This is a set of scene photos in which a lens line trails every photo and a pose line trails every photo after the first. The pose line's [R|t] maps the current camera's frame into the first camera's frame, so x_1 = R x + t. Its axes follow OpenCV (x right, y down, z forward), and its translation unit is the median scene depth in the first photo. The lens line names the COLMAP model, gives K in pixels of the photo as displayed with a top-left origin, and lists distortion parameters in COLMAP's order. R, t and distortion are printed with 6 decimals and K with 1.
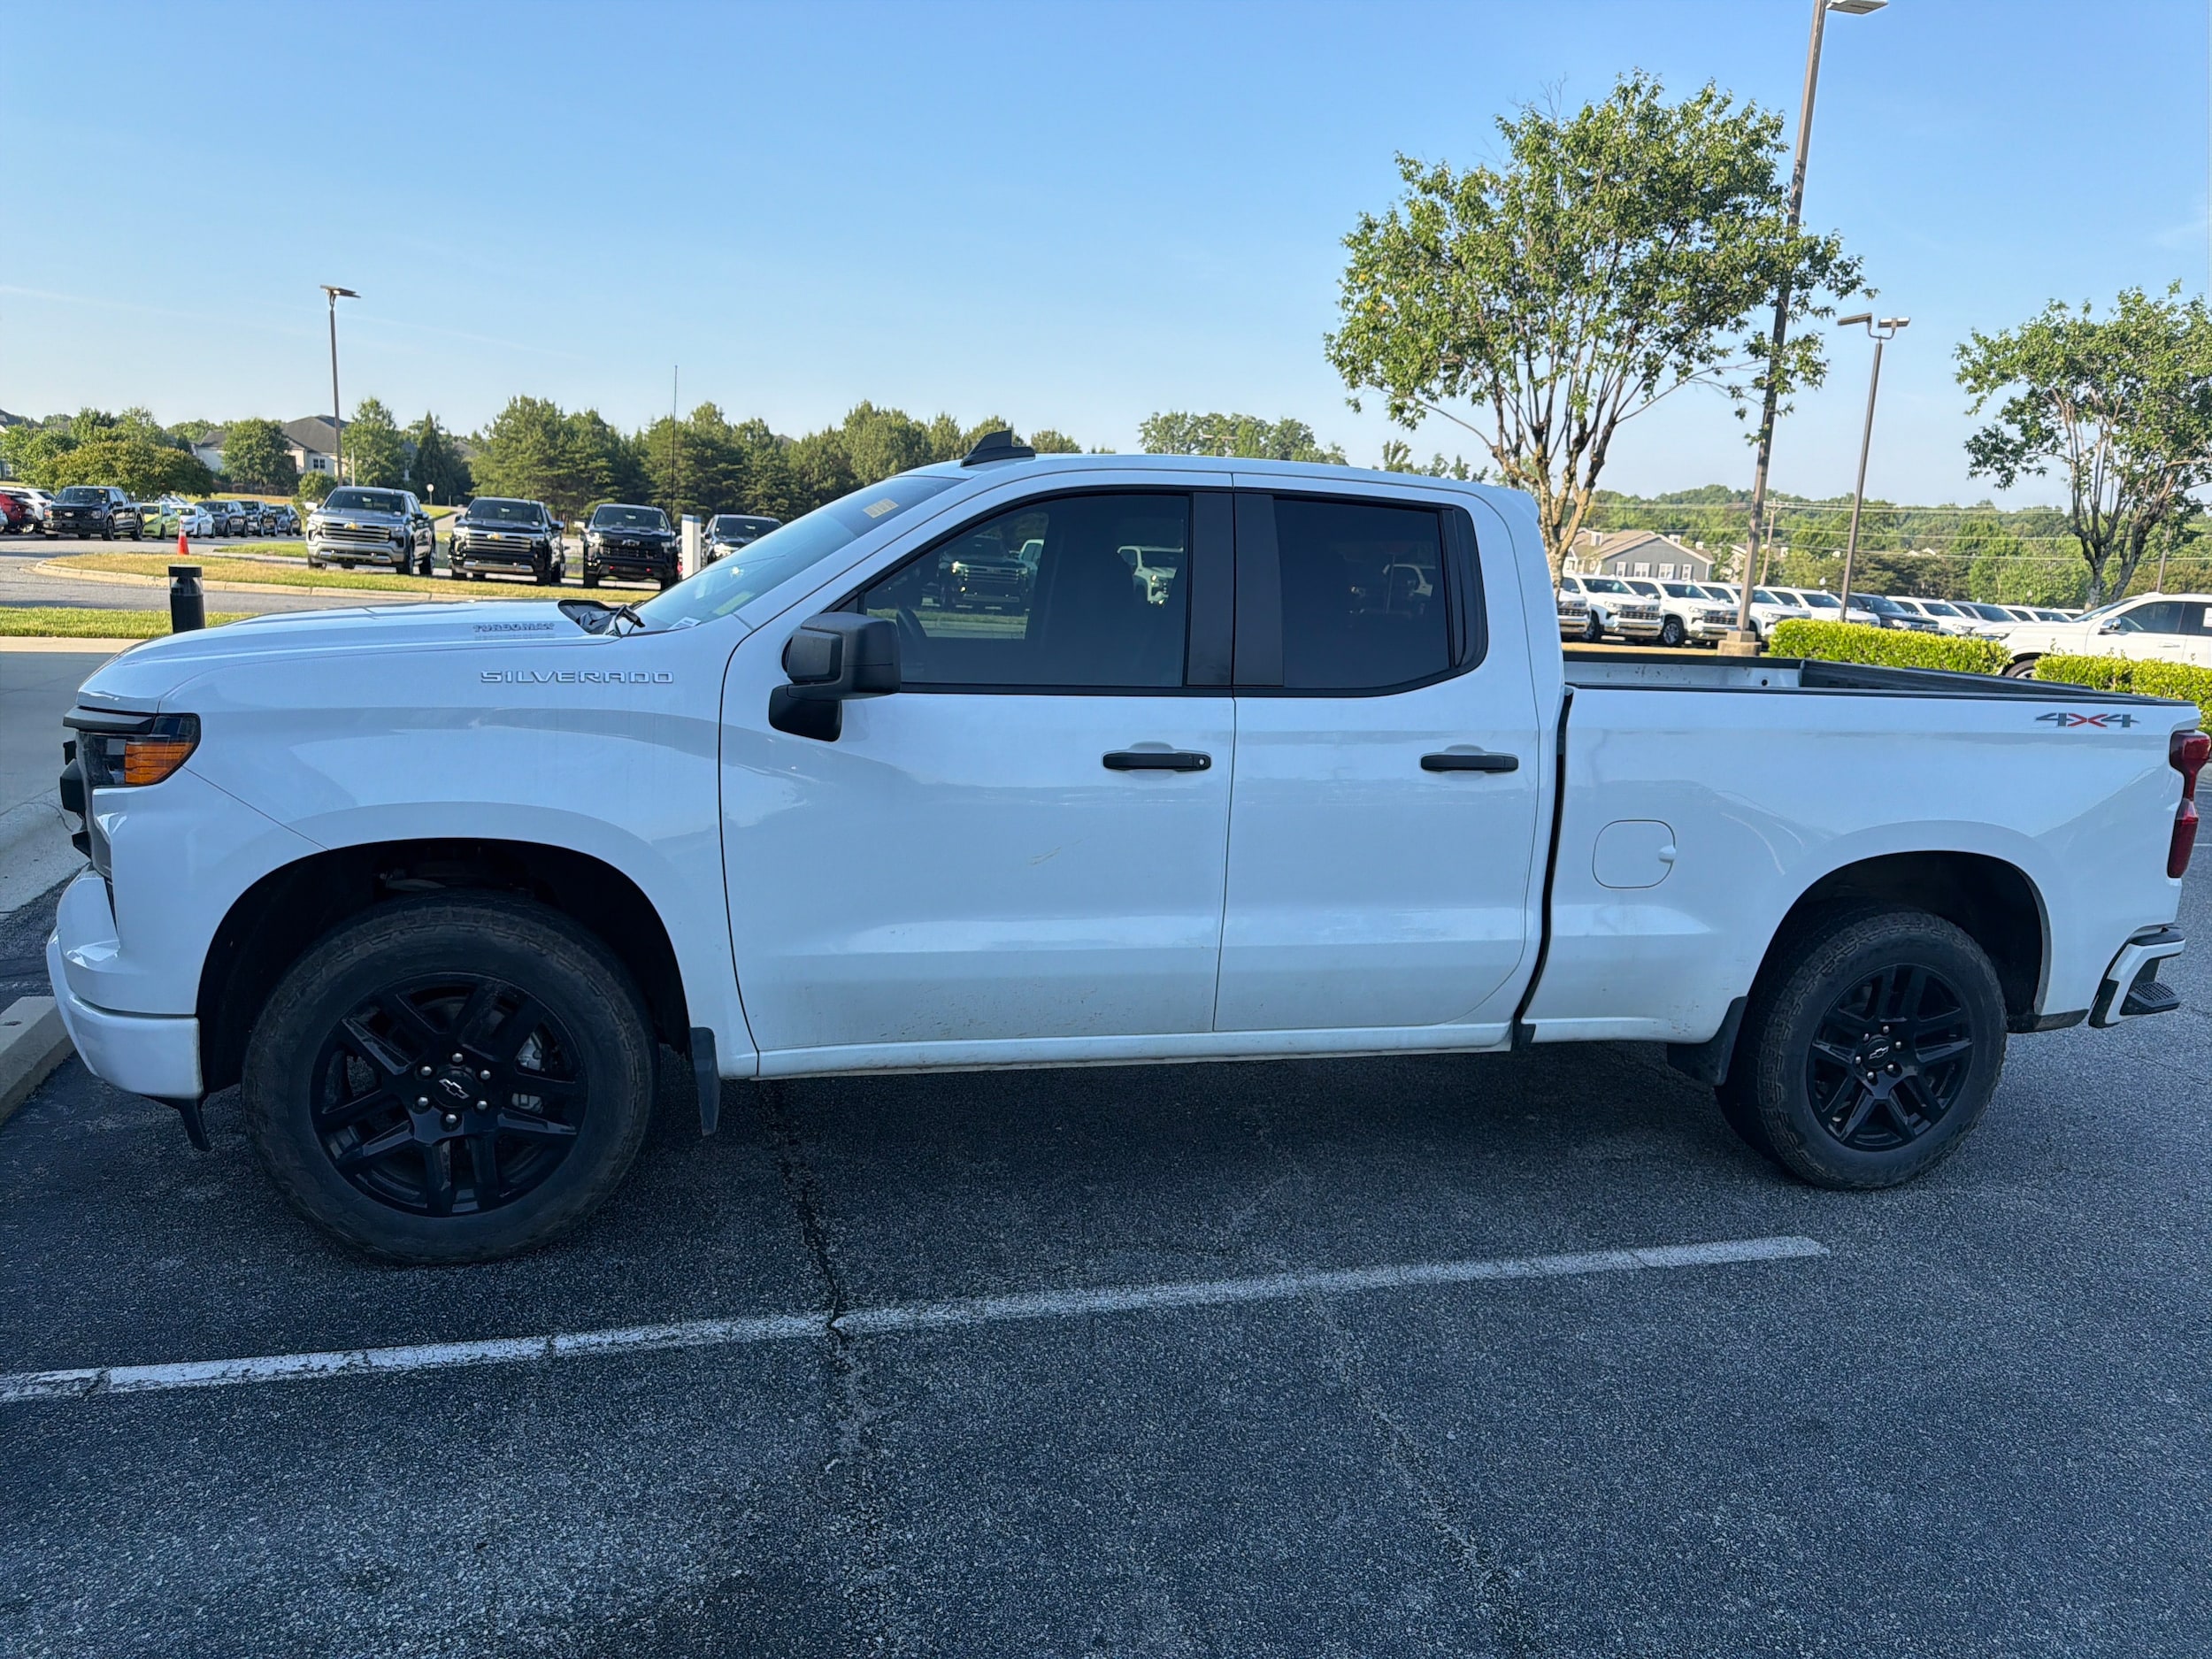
lens RADIAL K [[1574.2, 0, 1150.8], [0, 1574.2, 839.9], [0, 0, 1]] dist [0.091638, -0.142397]
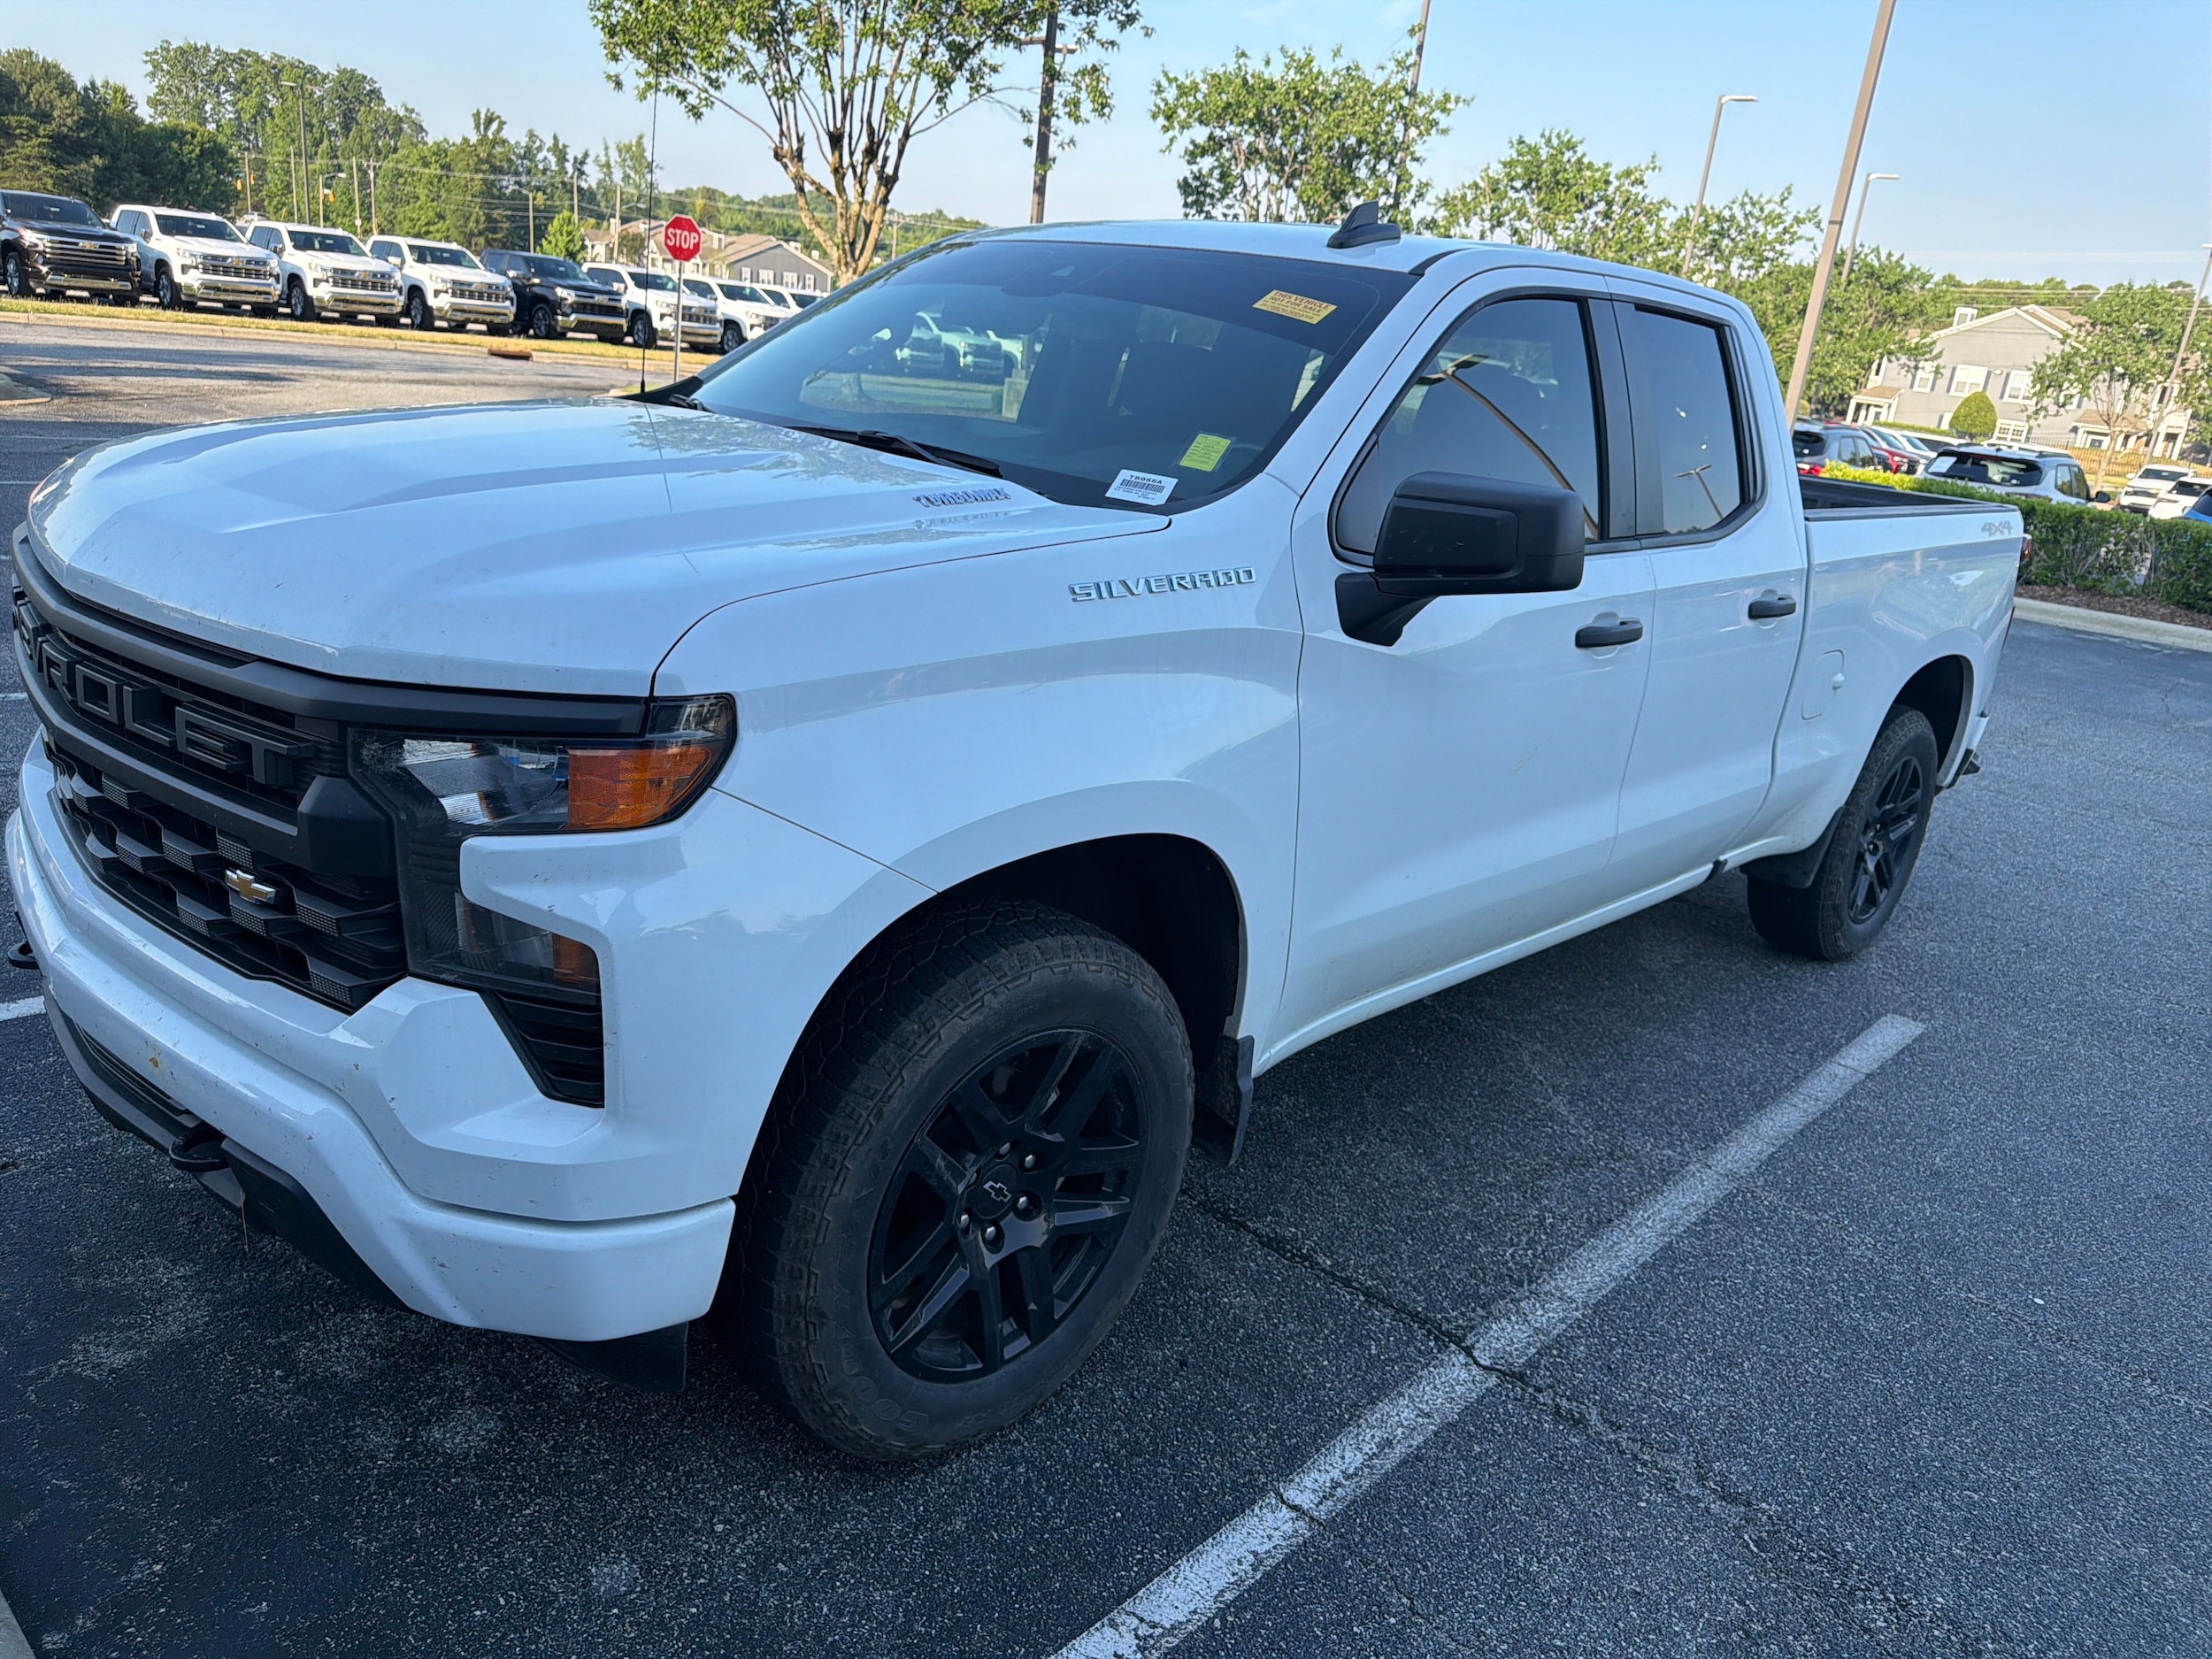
lens RADIAL K [[1566.5, 0, 1093.8], [0, 1566.5, 830.7], [0, 0, 1]] dist [0.020231, -0.017127]
pose [[0.864463, -0.121166, 0.487875, -0.121986], [0.033974, 0.982380, 0.183780, -0.020375], [-0.501546, -0.142296, 0.853348, 0.073580]]
